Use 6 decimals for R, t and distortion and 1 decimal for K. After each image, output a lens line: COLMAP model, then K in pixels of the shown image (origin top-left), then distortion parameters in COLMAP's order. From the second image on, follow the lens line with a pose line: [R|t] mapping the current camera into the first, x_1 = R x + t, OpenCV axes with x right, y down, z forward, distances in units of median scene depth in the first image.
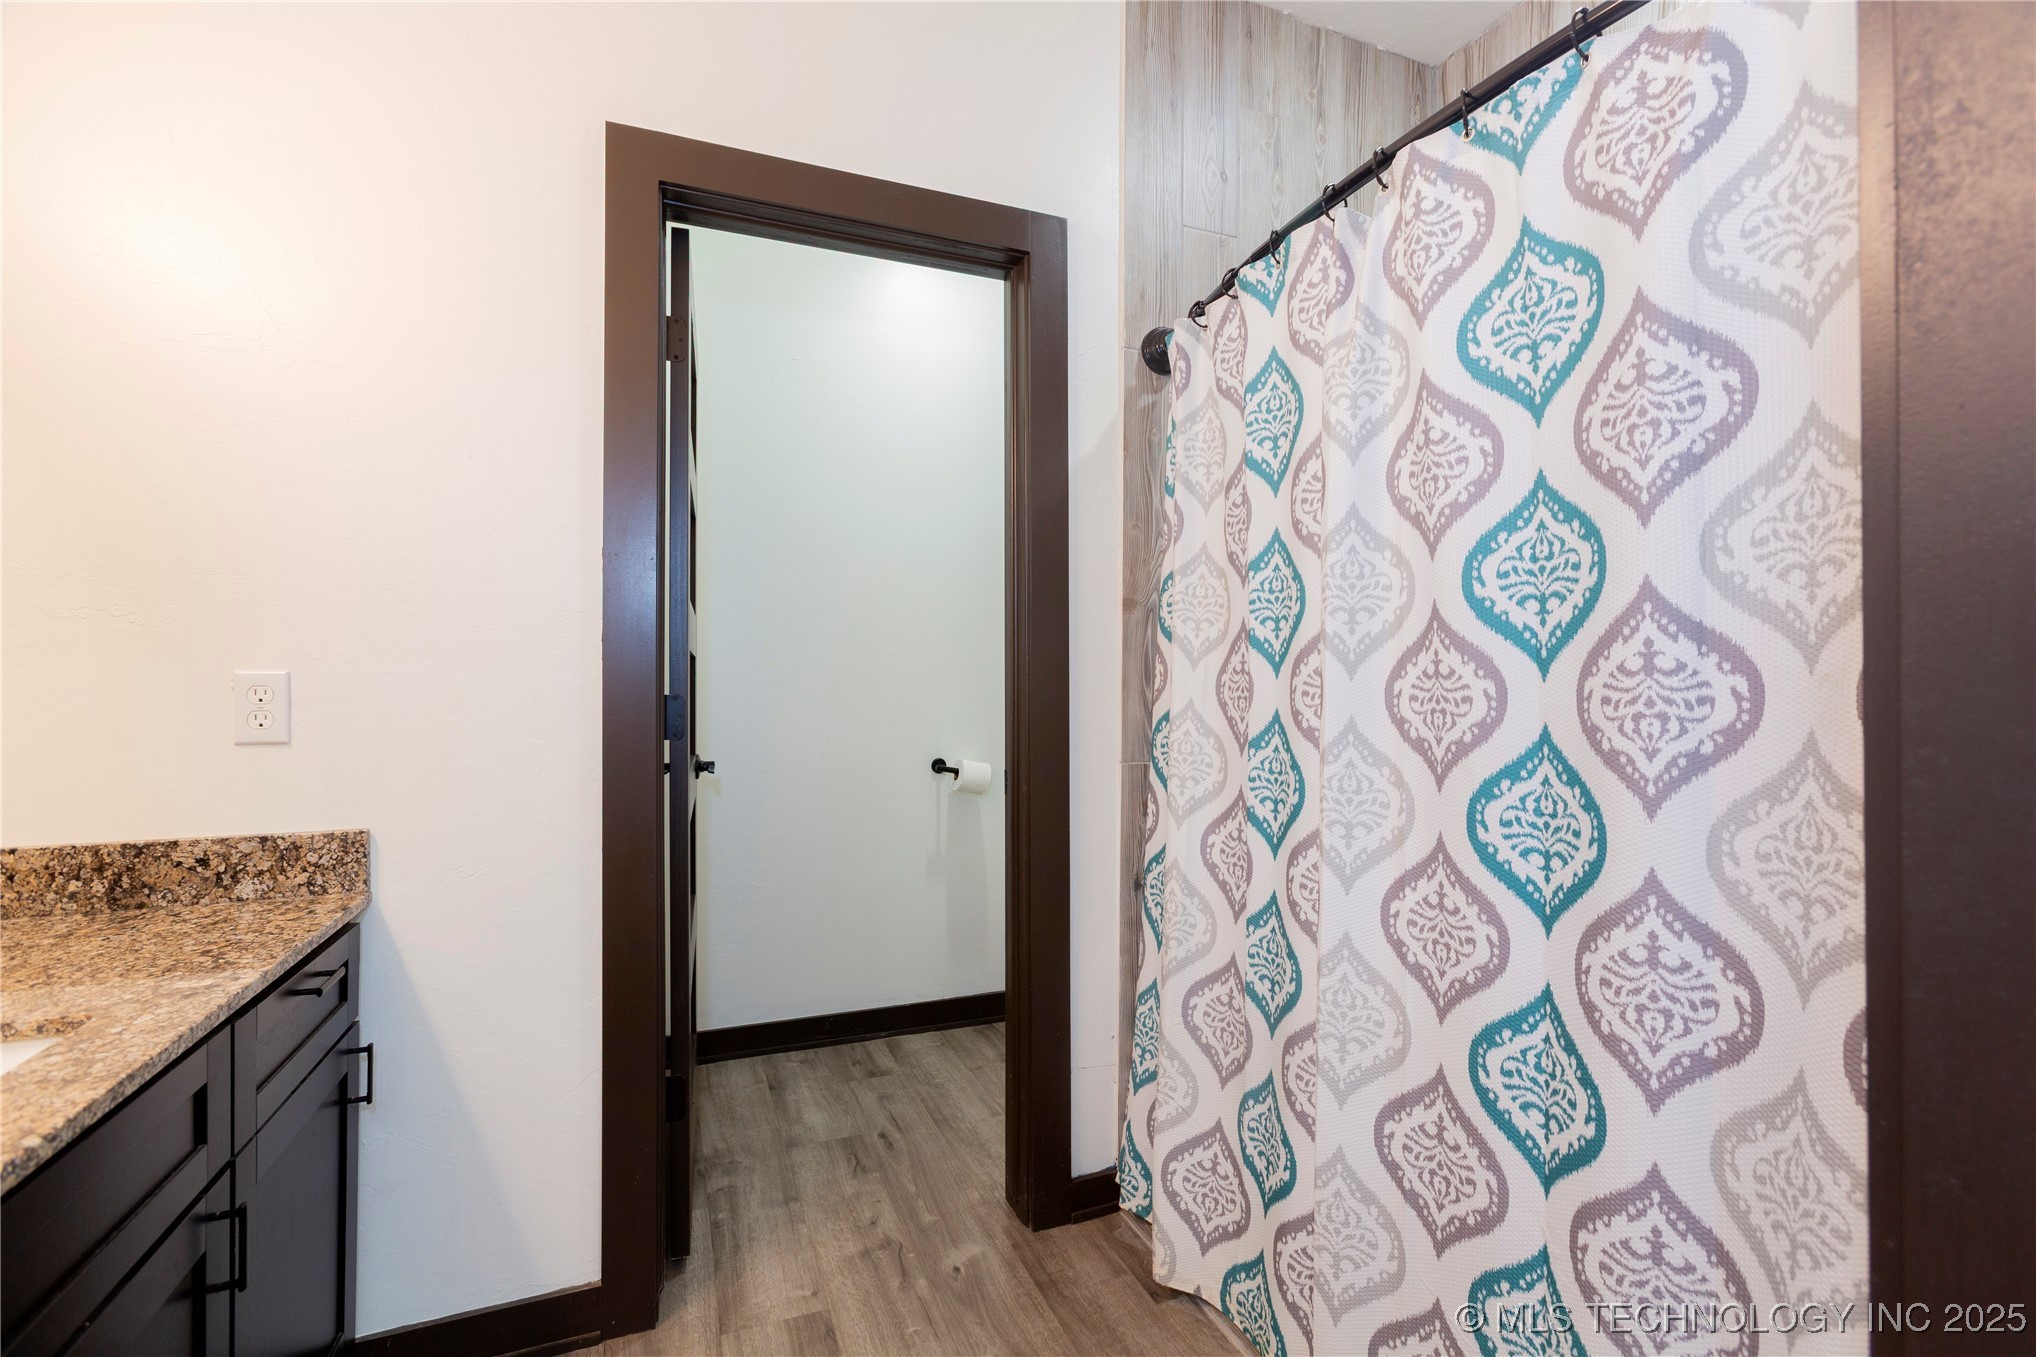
lens RADIAL K [[909.6, 0, 1025.4], [0, 909.6, 673.4], [0, 0, 1]] dist [-0.009366, 0.008065]
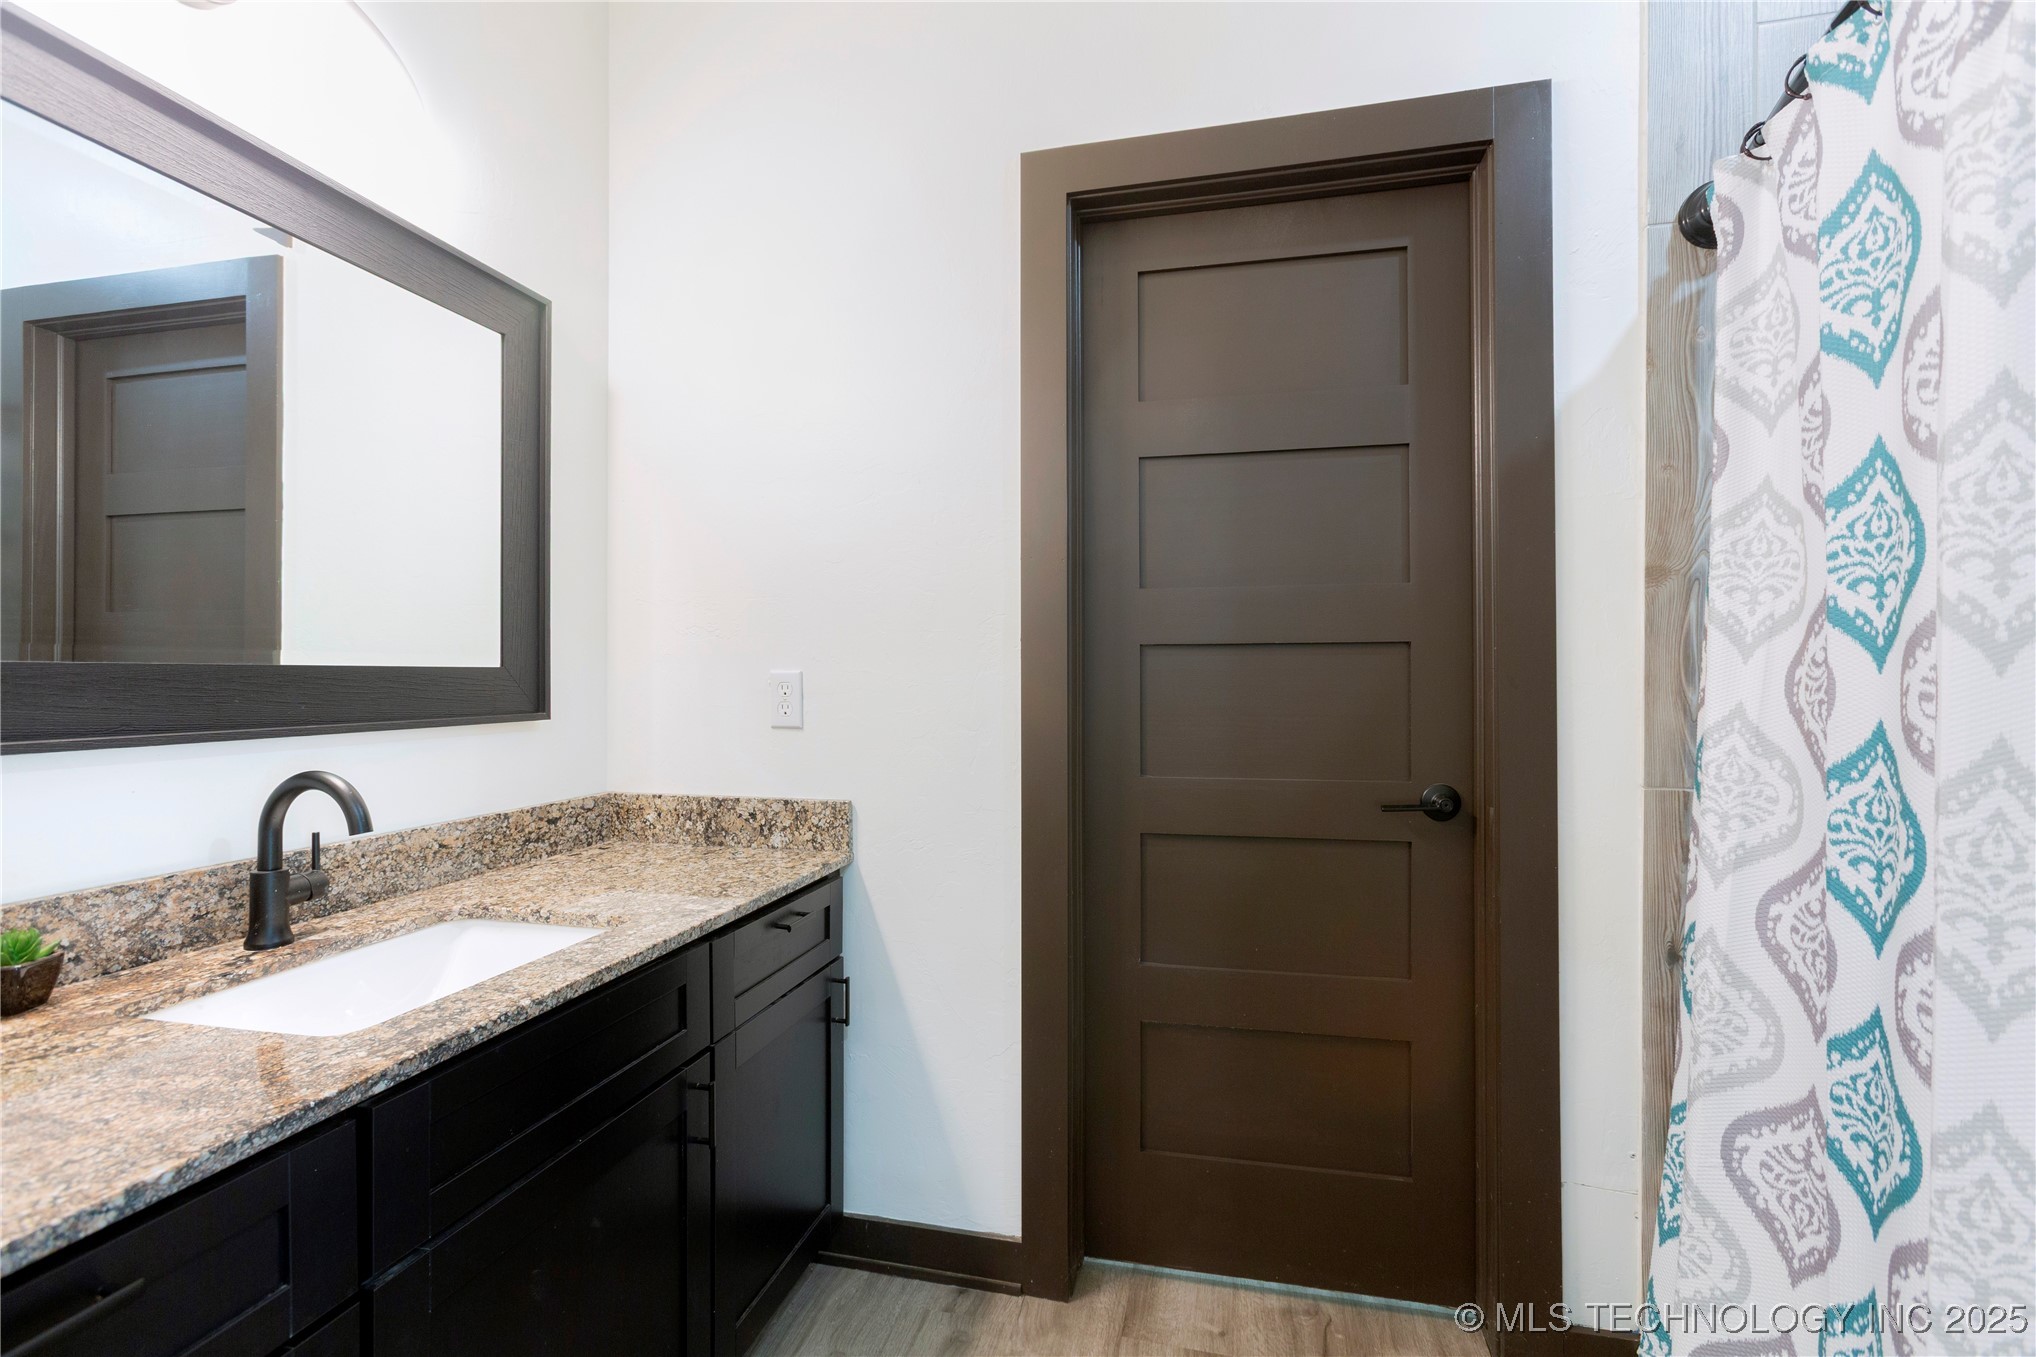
lens RADIAL K [[909.6, 0, 1019.5], [0, 909.6, 672.4], [0, 0, 1]] dist [-0.009366, 0.008065]
pose [[0.809848, -0.005767, -0.586611, 0.160669], [0.006774, 0.999977, -0.000480, 0.001517], [0.586600, -0.003585, 0.809869, 0.131501]]
